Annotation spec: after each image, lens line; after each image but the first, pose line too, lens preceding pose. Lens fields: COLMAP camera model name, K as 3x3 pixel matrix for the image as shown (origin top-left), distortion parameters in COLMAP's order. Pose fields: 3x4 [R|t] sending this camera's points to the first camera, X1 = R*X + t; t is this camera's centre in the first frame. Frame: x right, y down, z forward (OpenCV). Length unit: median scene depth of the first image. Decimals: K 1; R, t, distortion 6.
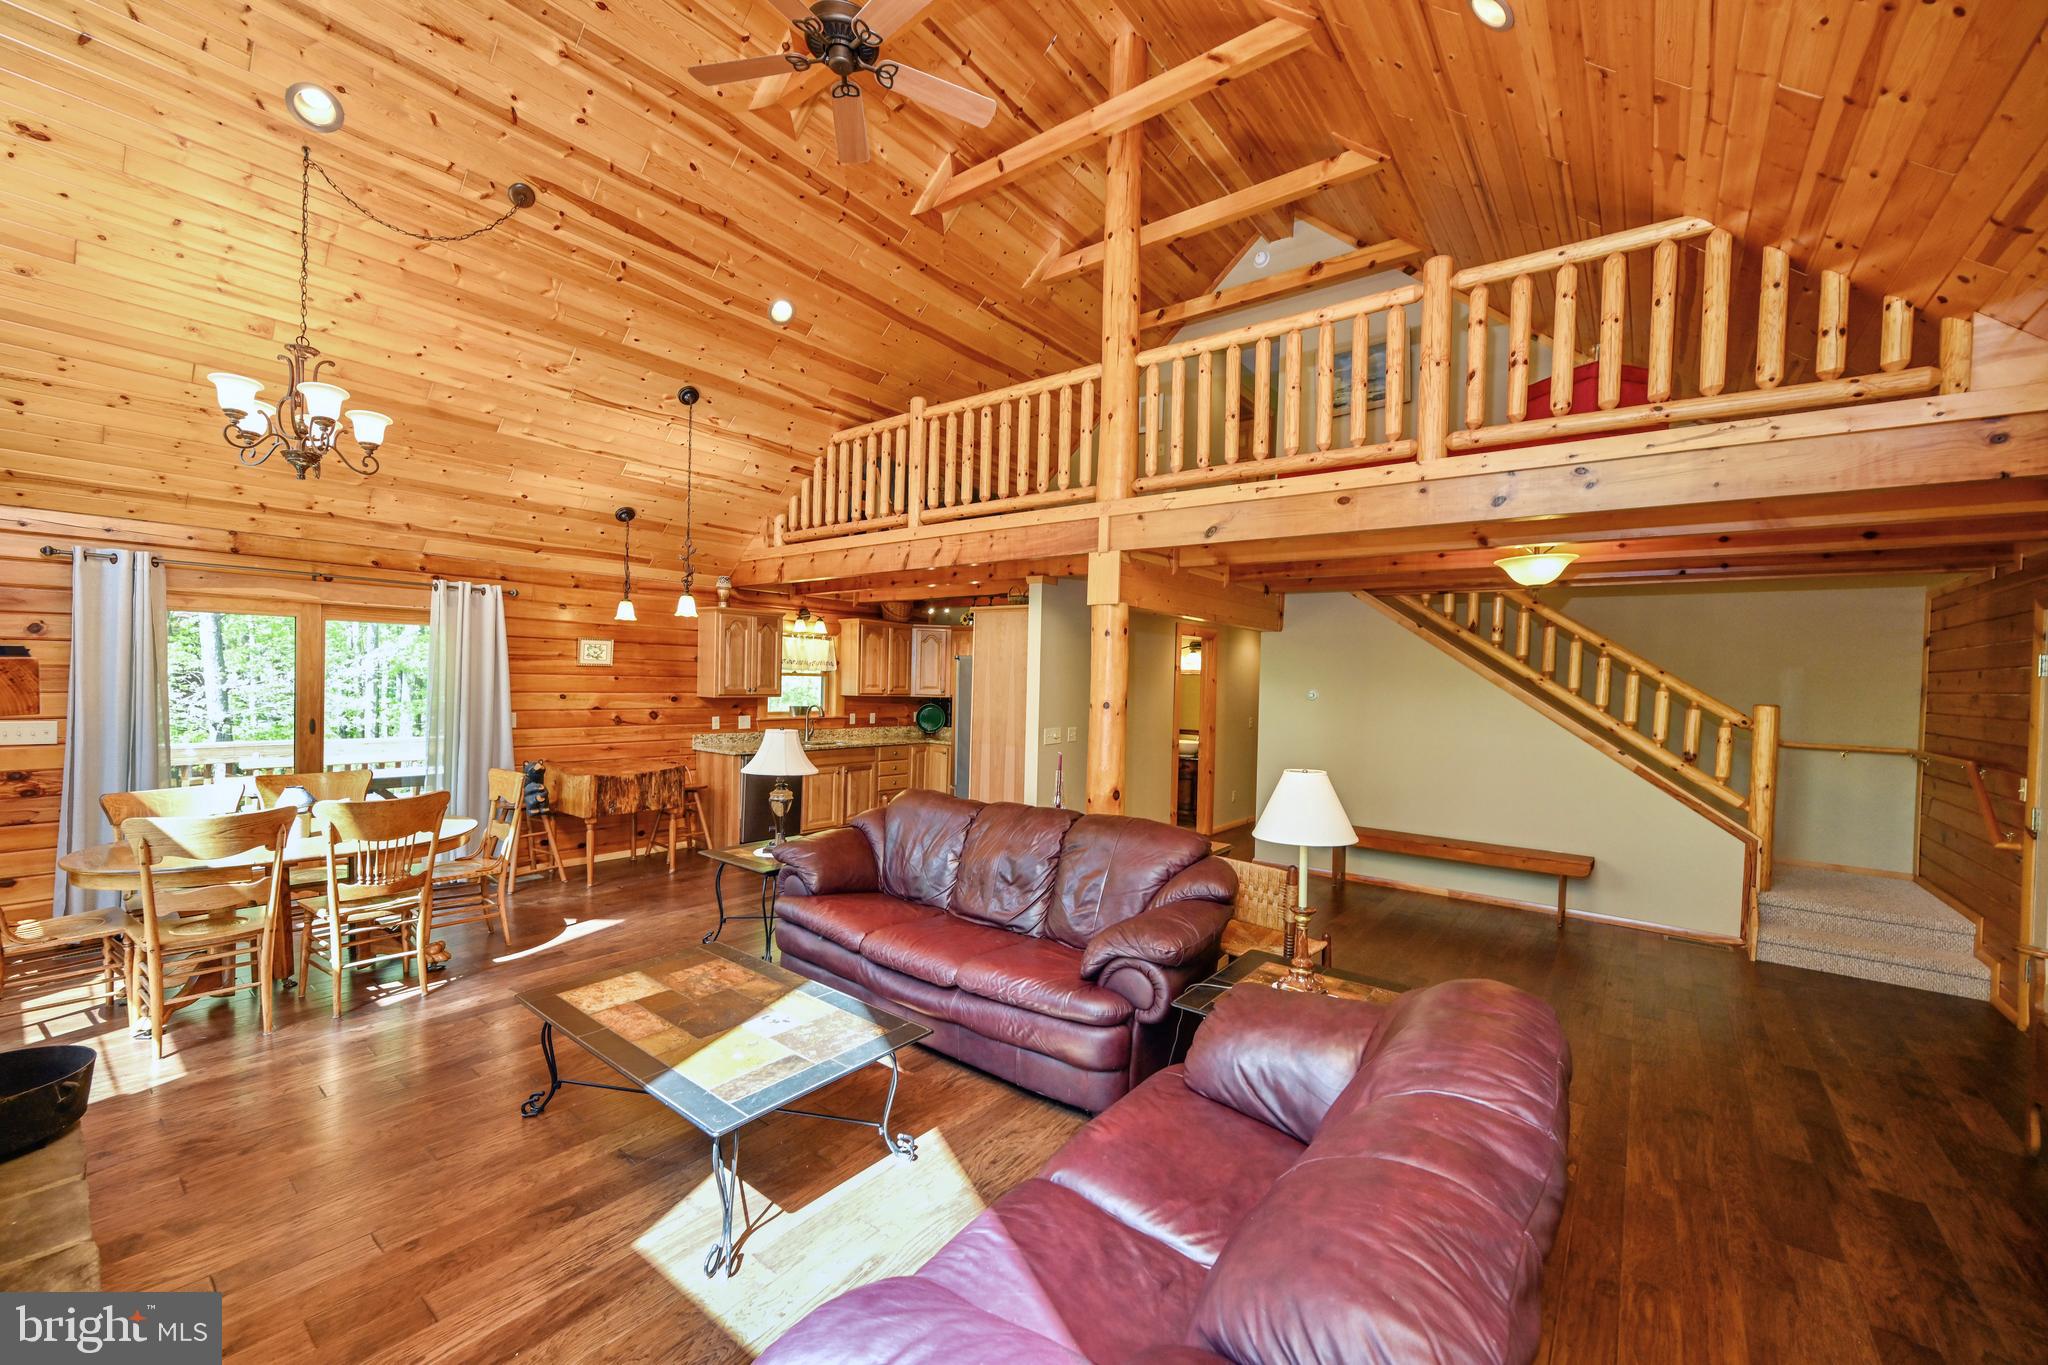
lens RADIAL K [[805.1, 0, 1015.2], [0, 805.1, 680.8], [0, 0, 1]] dist [-0.000460, -0.000378]
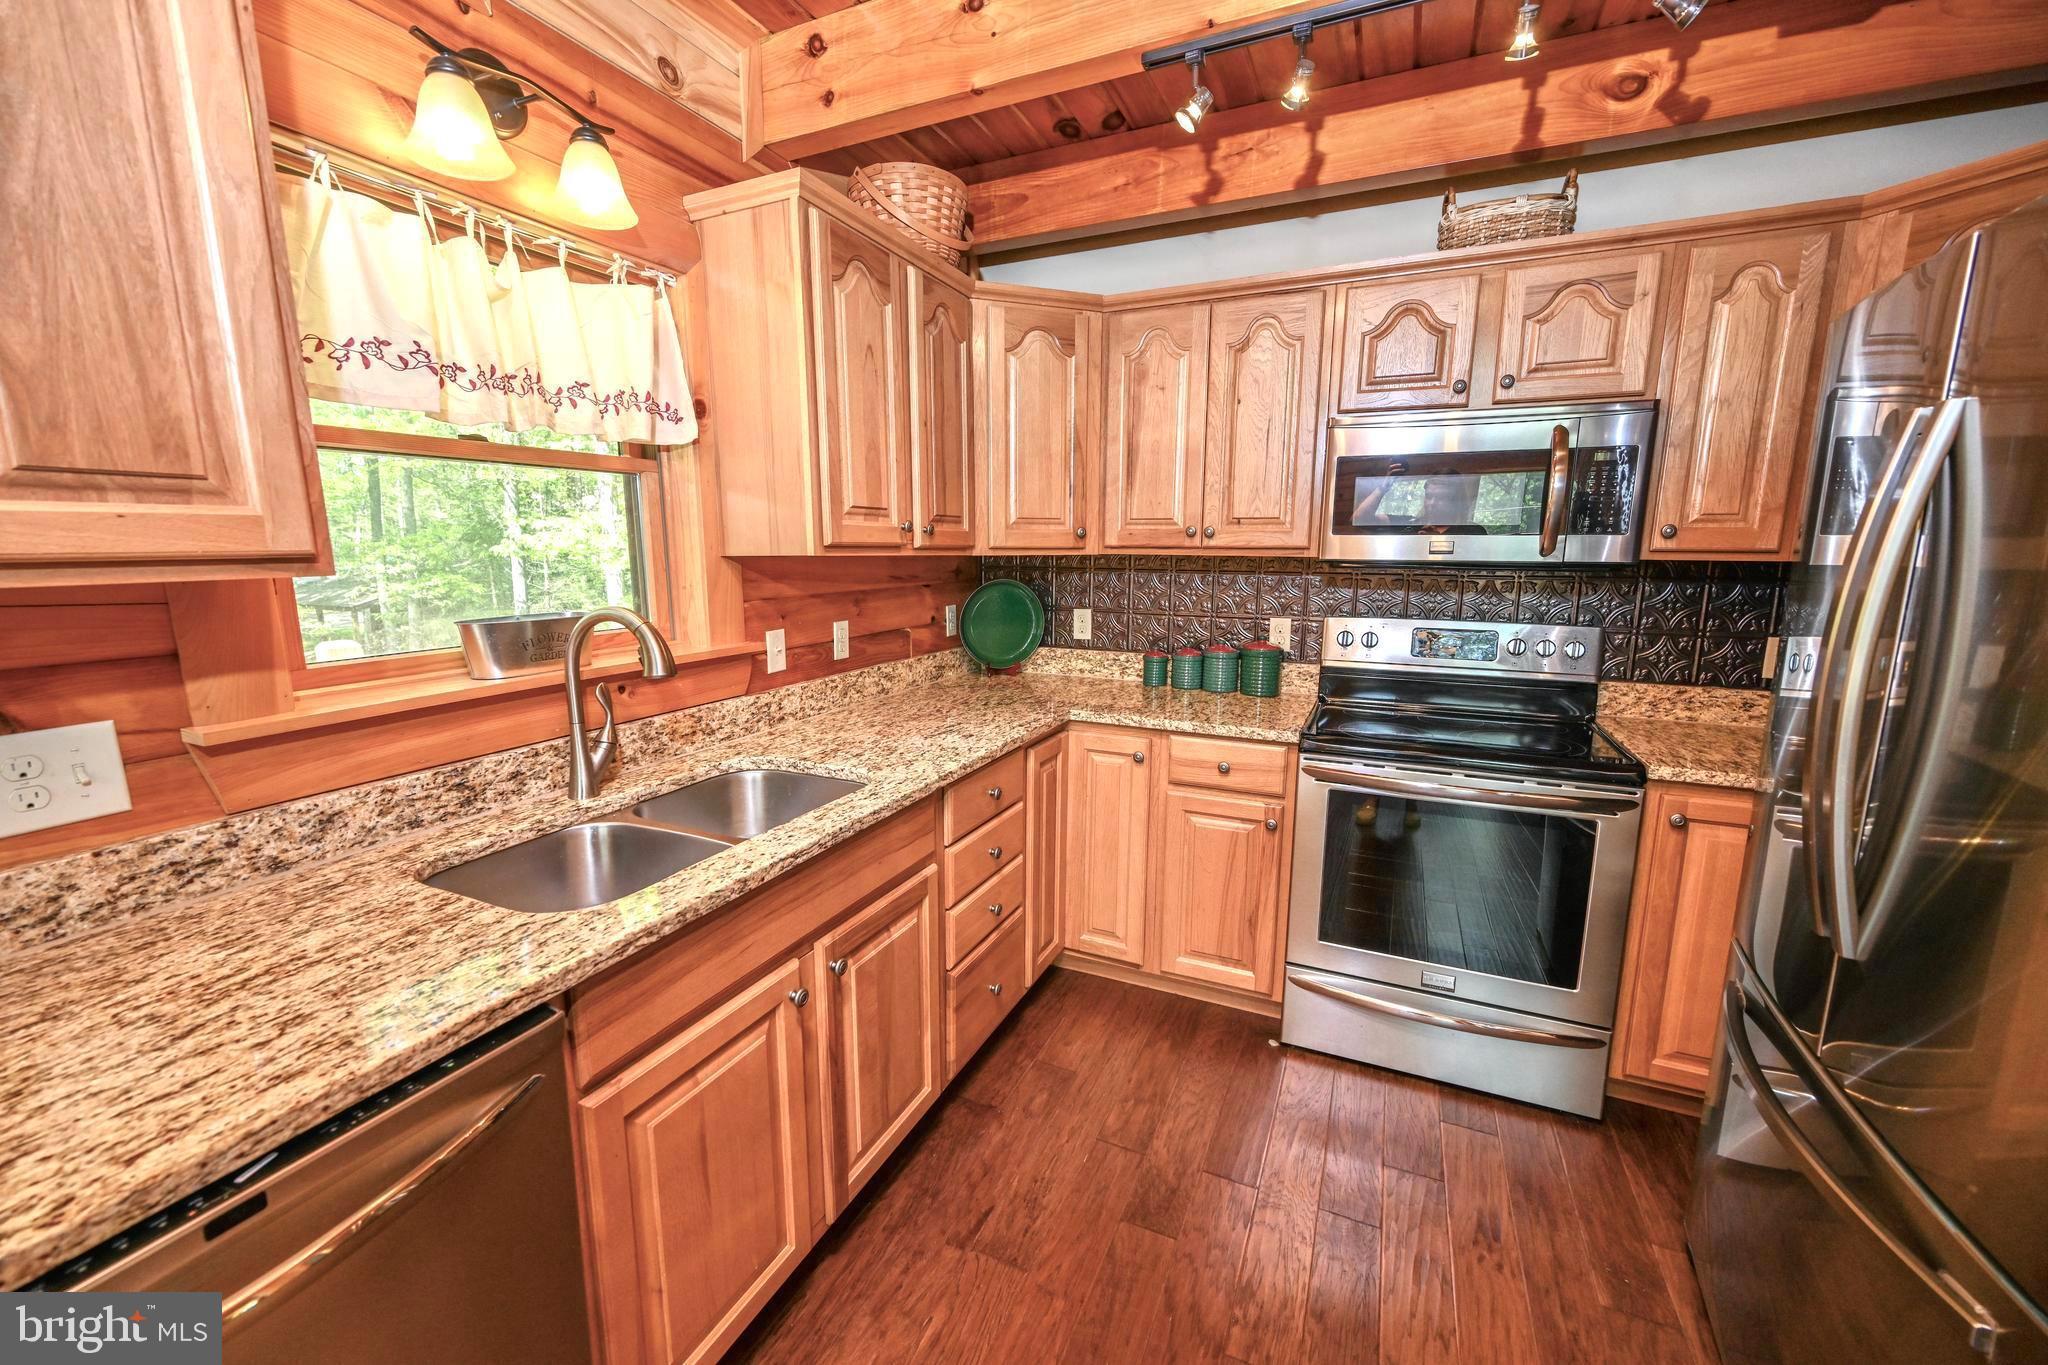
lens RADIAL K [[805.1, 0, 1015.2], [0, 805.1, 680.8], [0, 0, 1]] dist [-0.000460, -0.000378]
pose [[0.971603, -0.060067, 0.228867, -0.312276], [0.021027, 0.985334, 0.169337, 0.026612], [-0.235682, -0.159716, 0.958616, 1.236688]]
